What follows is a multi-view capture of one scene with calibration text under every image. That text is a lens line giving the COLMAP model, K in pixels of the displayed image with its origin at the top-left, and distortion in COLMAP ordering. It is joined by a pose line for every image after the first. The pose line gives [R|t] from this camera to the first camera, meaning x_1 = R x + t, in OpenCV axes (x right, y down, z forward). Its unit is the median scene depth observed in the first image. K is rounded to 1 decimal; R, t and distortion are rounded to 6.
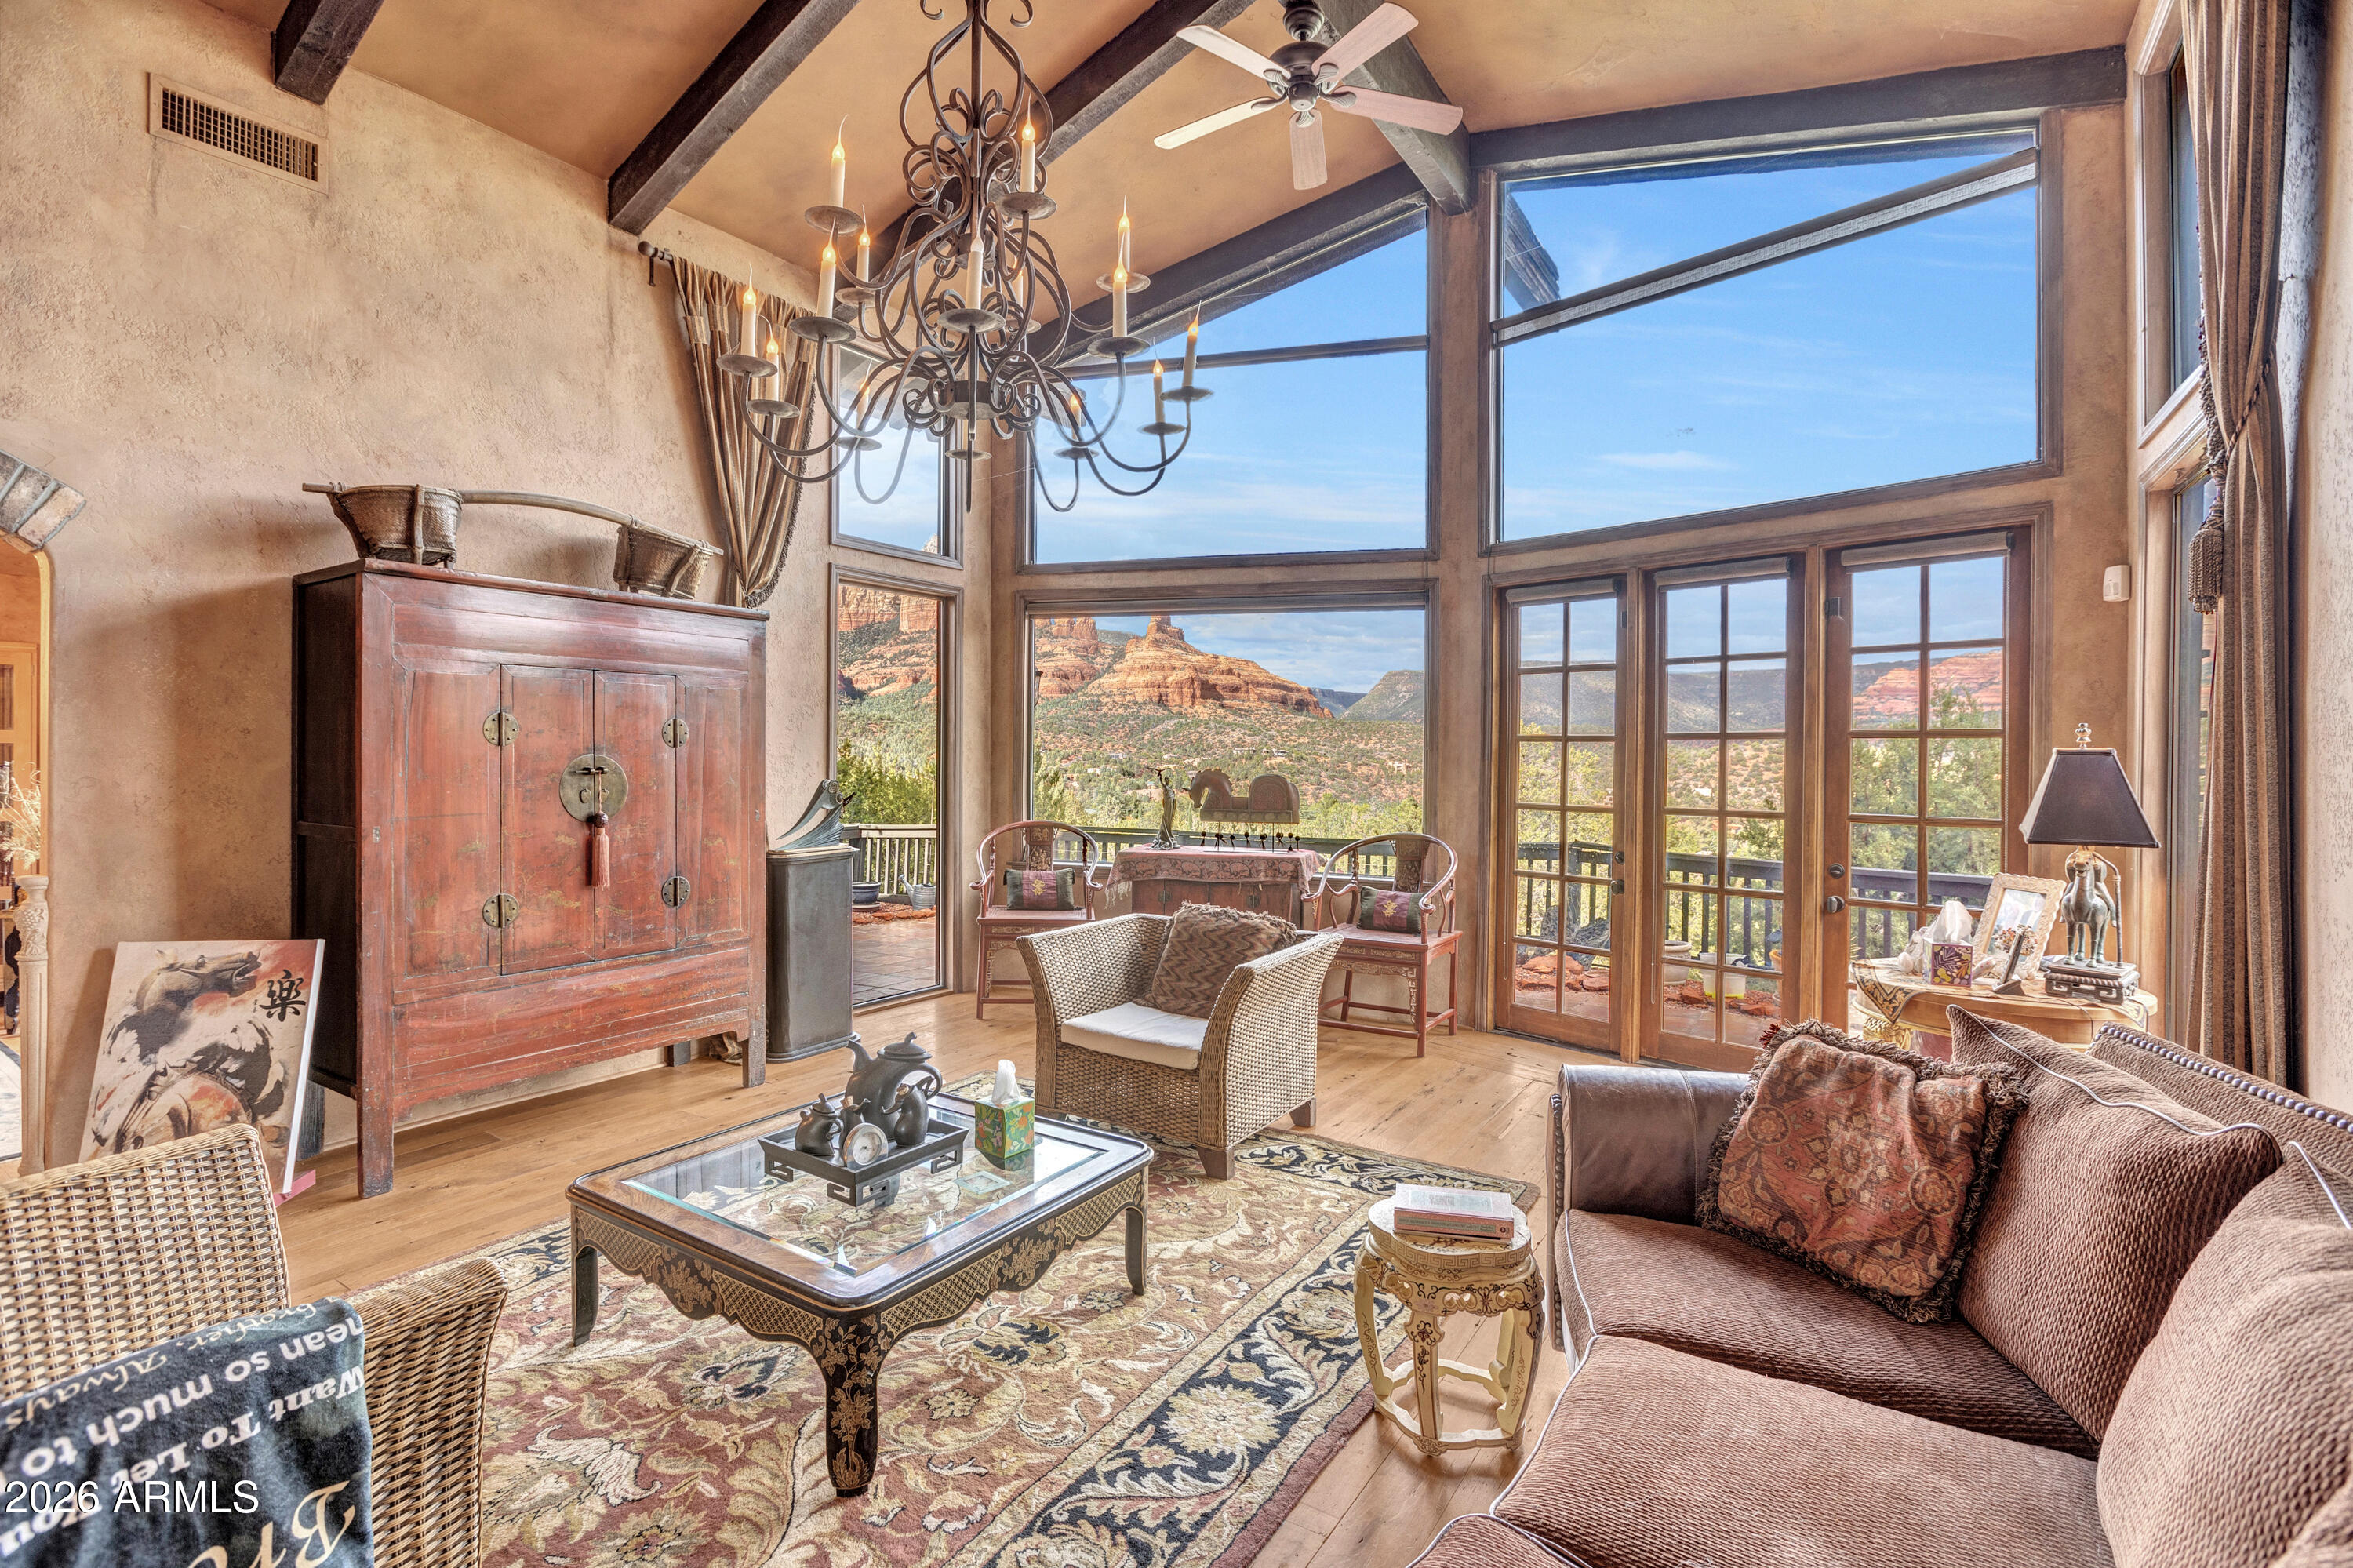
lens RADIAL K [[1102.4, 0, 1153.8], [0, 1102.4, 776.6], [0, 0, 1]] dist [-0.023998, 0.001343]
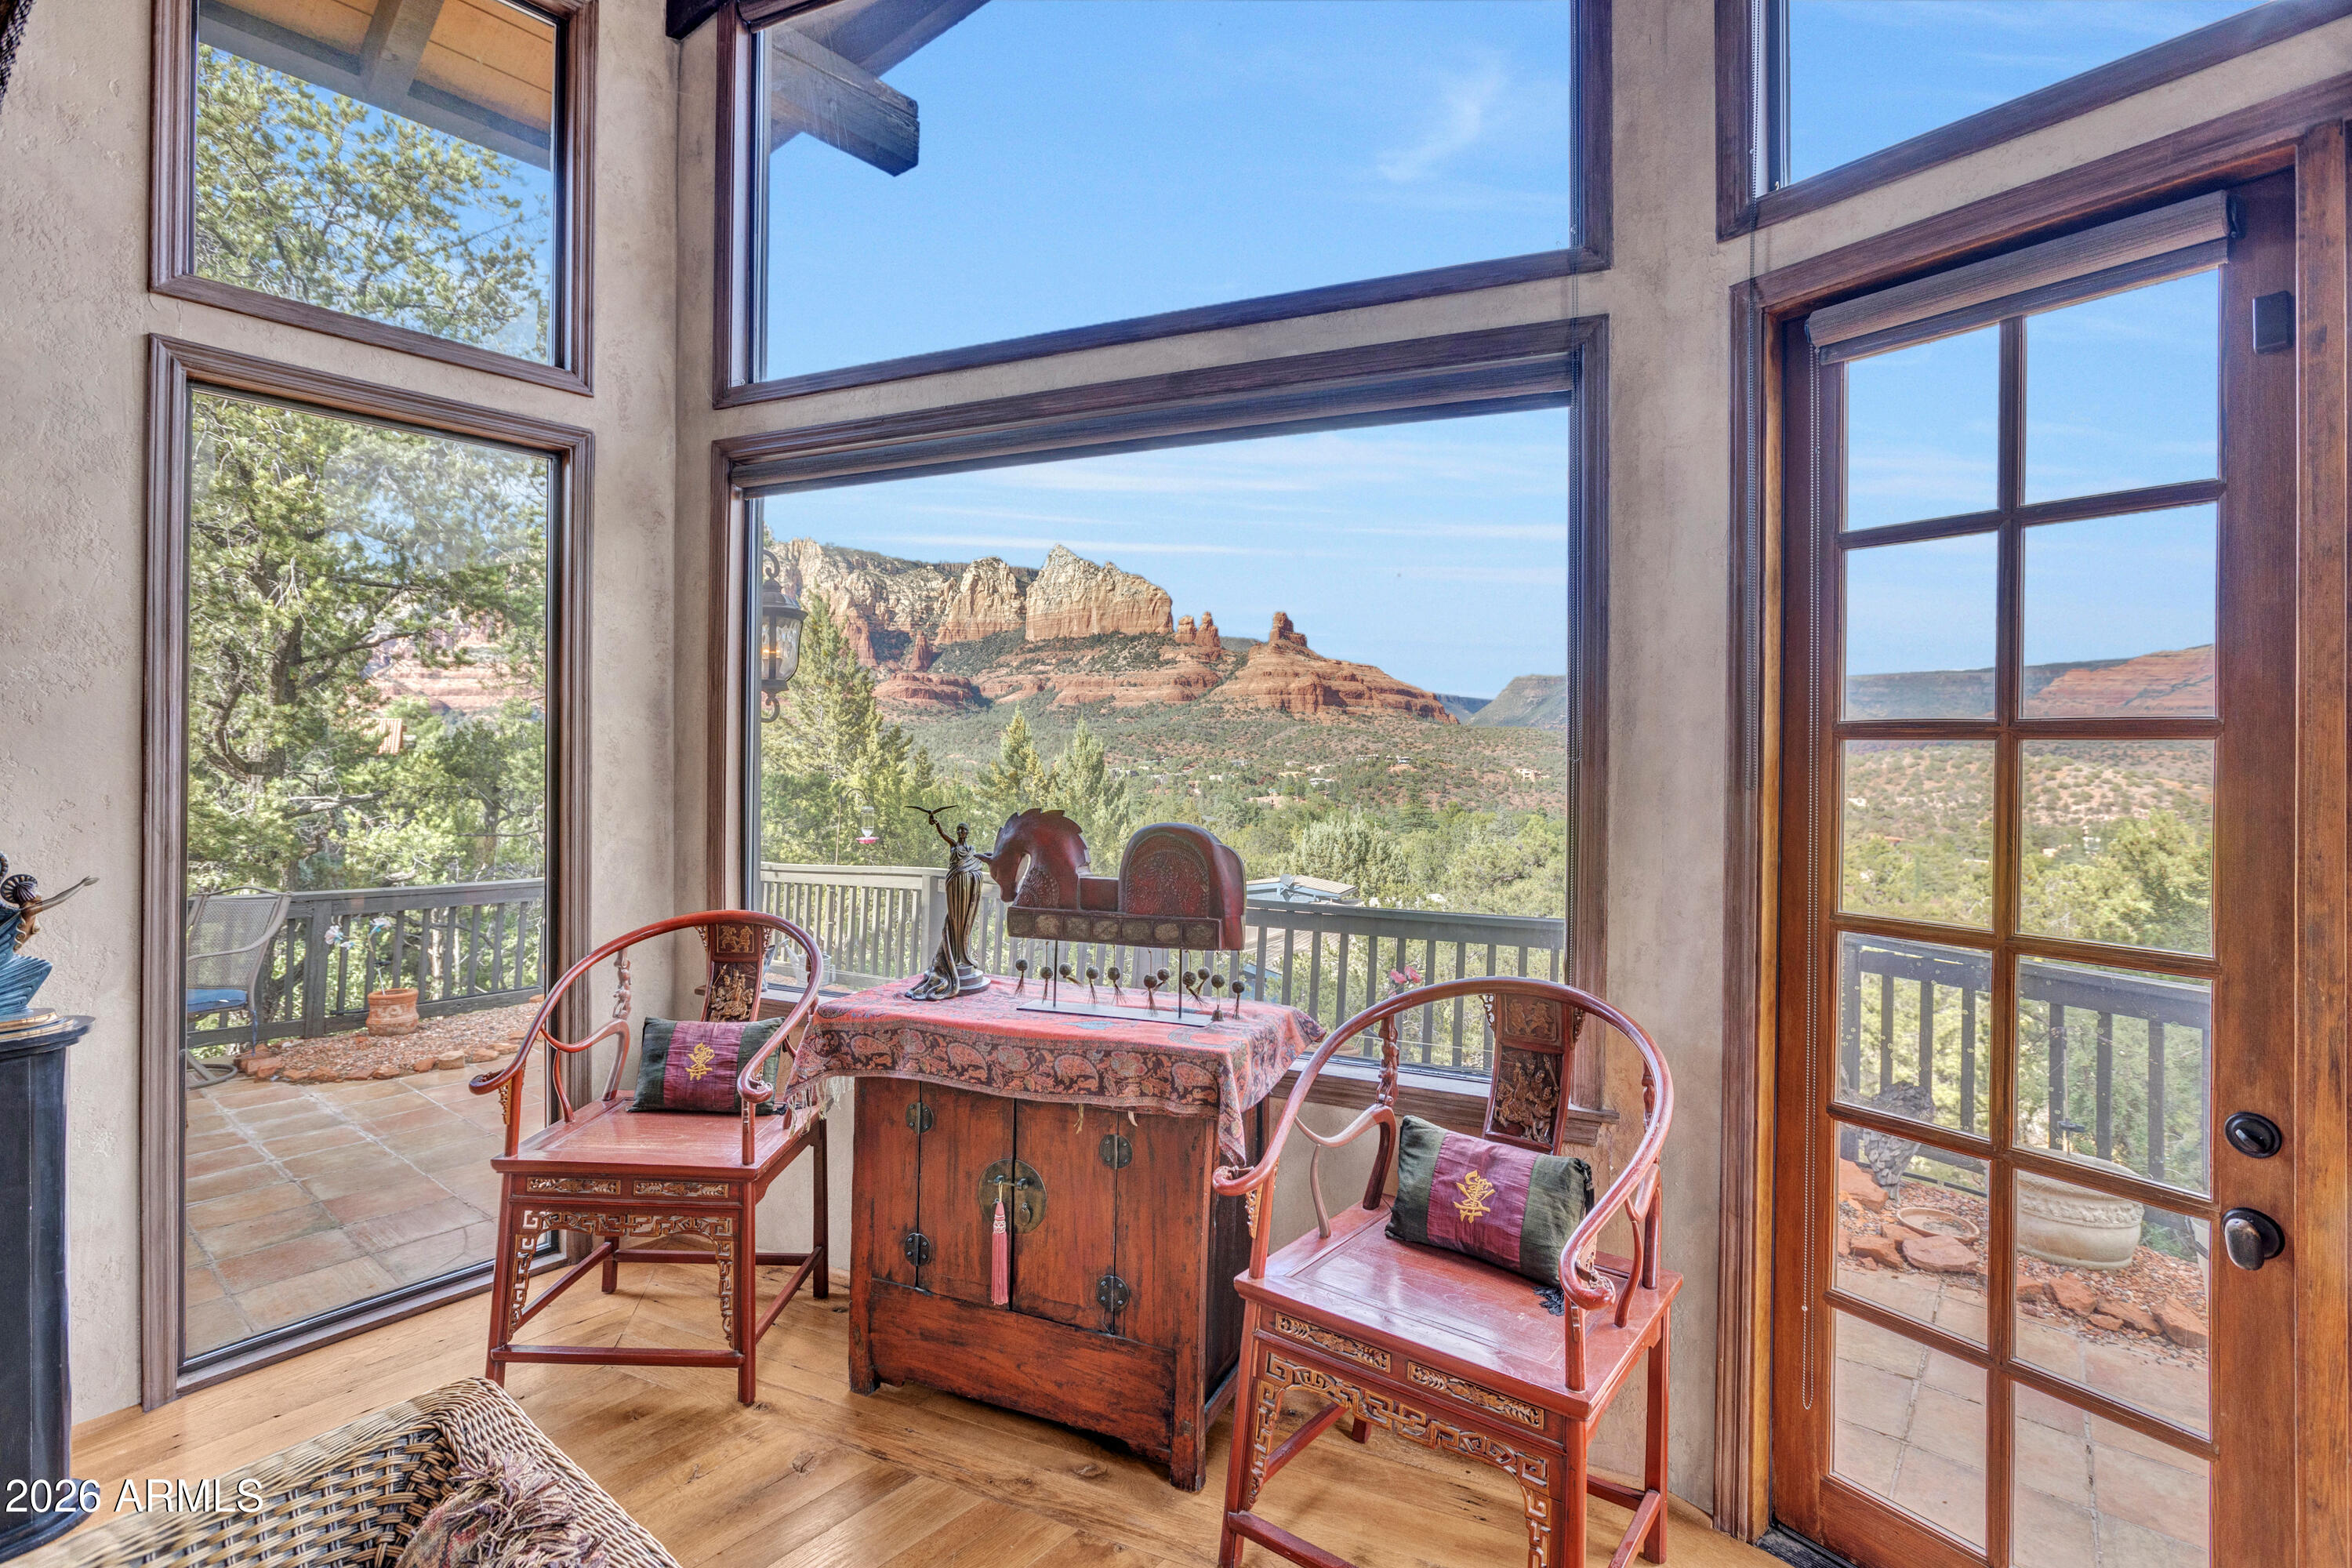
lens RADIAL K [[1101.9, 0, 1170.3], [0, 1101.9, 766.9], [0, 0, 1]] dist [-0.023998, 0.001343]
pose [[0.995425, 0.001224, -0.095542, 0.143495], [-0.002659, 0.999886, -0.014885, -0.016900], [0.095513, 0.015071, 0.995314, 0.605495]]
